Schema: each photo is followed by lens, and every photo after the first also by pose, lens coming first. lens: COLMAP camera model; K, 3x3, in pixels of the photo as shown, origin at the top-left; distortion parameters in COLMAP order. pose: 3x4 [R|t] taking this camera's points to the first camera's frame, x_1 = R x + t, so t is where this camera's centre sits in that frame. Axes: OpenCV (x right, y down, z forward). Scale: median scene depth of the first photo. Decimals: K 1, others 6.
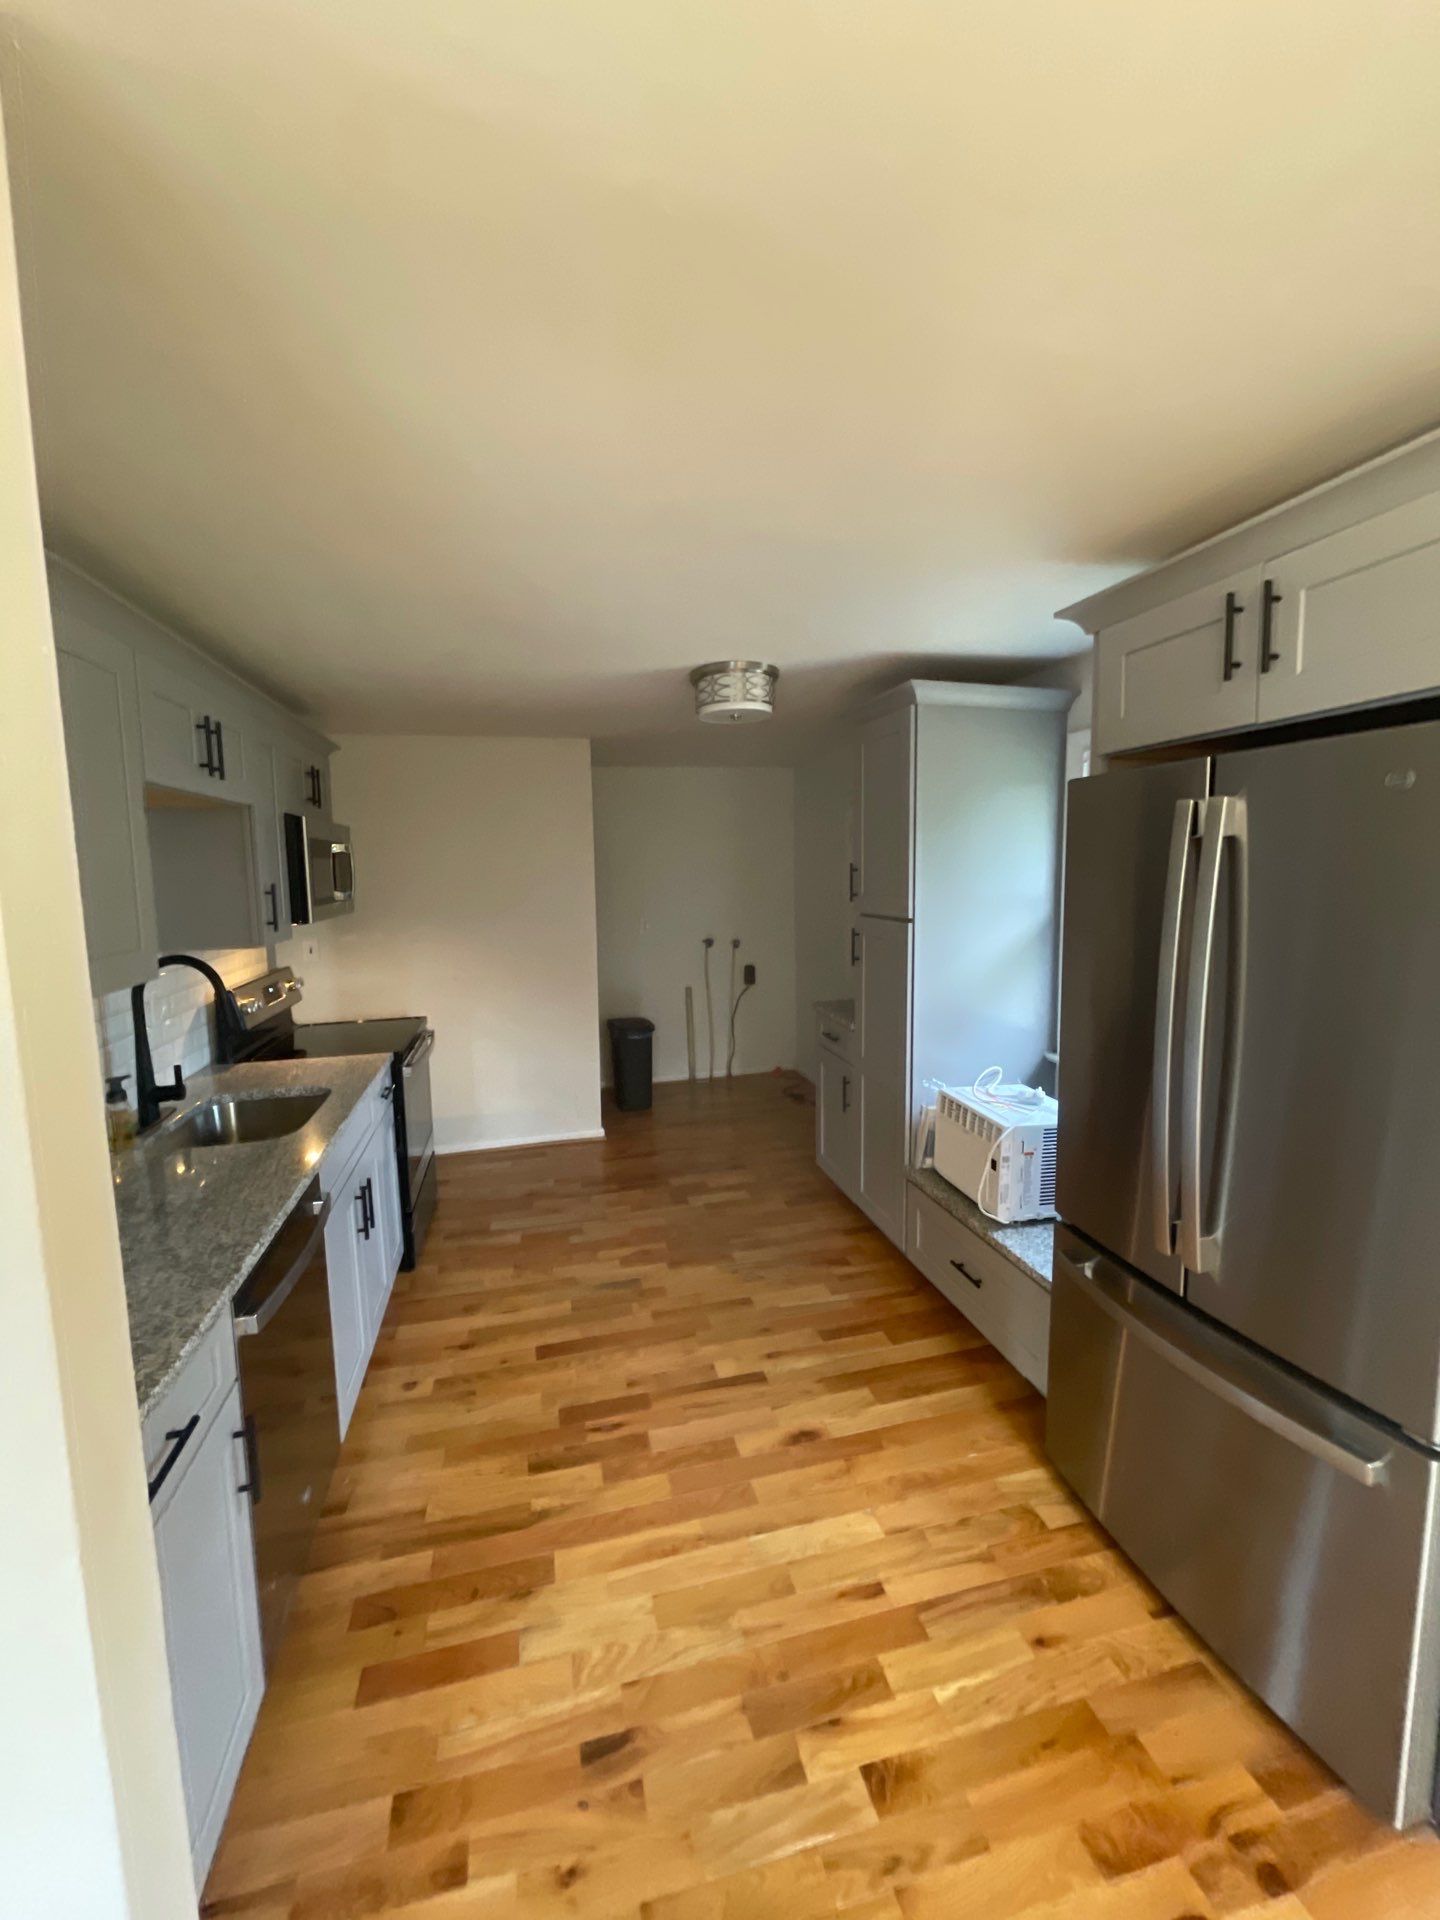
lens RADIAL K [[775.2, 0, 701.1], [0, 775.2, 956.2], [0, 0, 1]] dist [0.007708, -0.001789]
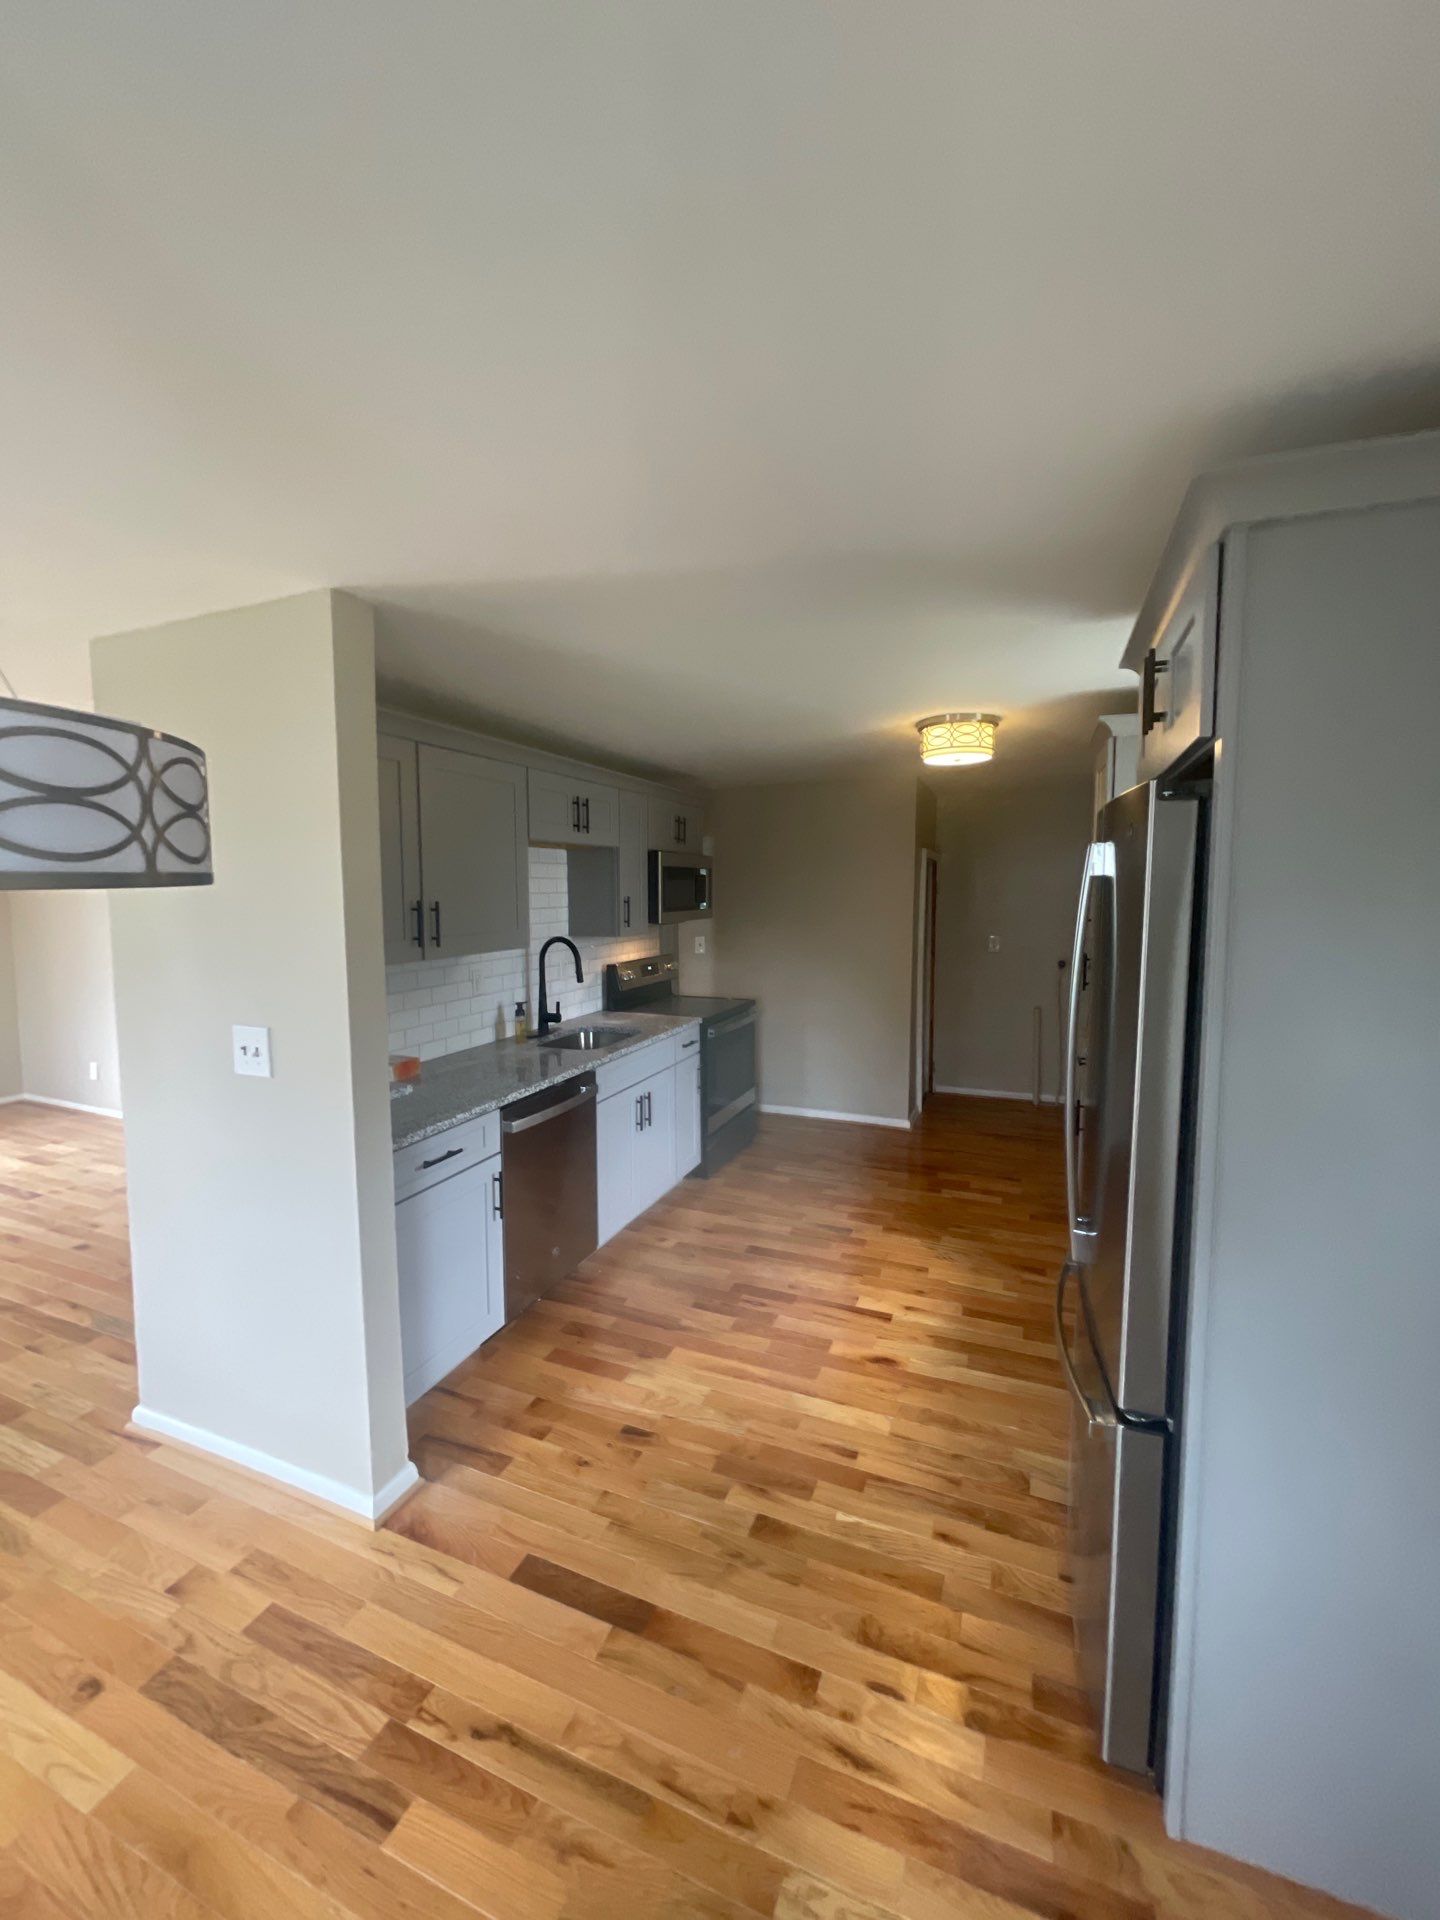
lens RADIAL K [[775.2, 0, 698.3], [0, 775.2, 950.5], [0, 0, 1]] dist [0.007708, -0.001789]
pose [[0.801065, 0.068432, -0.594652, 0.601122], [-0.081148, 0.996688, 0.005382, -0.005147], [0.593051, 0.043944, 0.803965, -0.185673]]
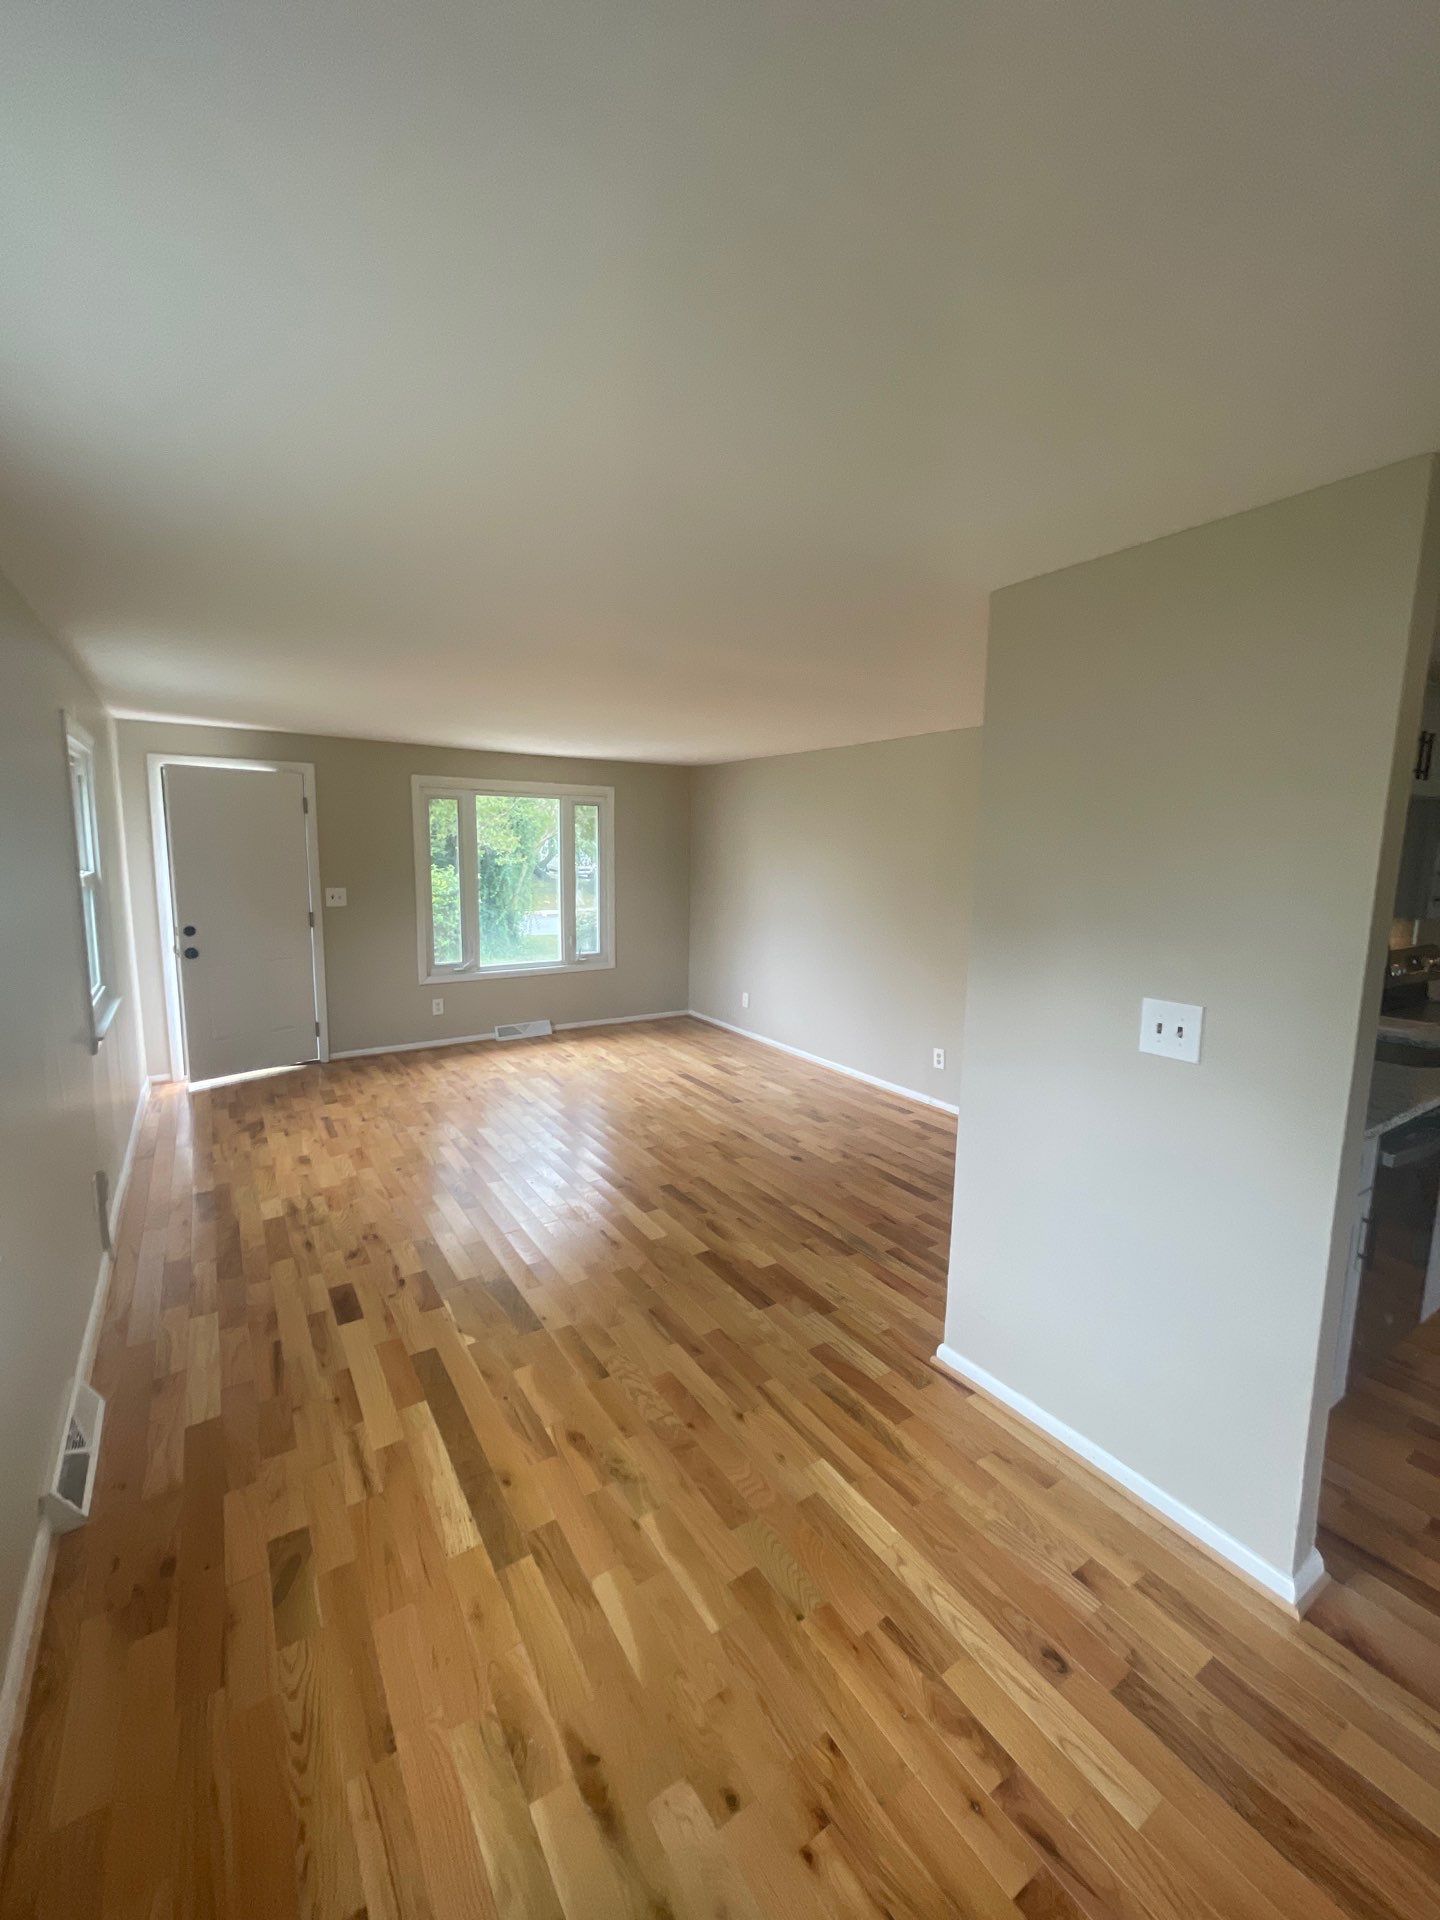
lens RADIAL K [[775.2, 0, 706.3], [0, 775.2, 944.8], [0, 0, 1]] dist [0.007708, -0.001789]
pose [[0.337157, 0.147958, -0.929749, 0.208331], [-0.128996, 0.985519, 0.110055, 0.047309], [0.932569, 0.082828, 0.351360, -0.523574]]
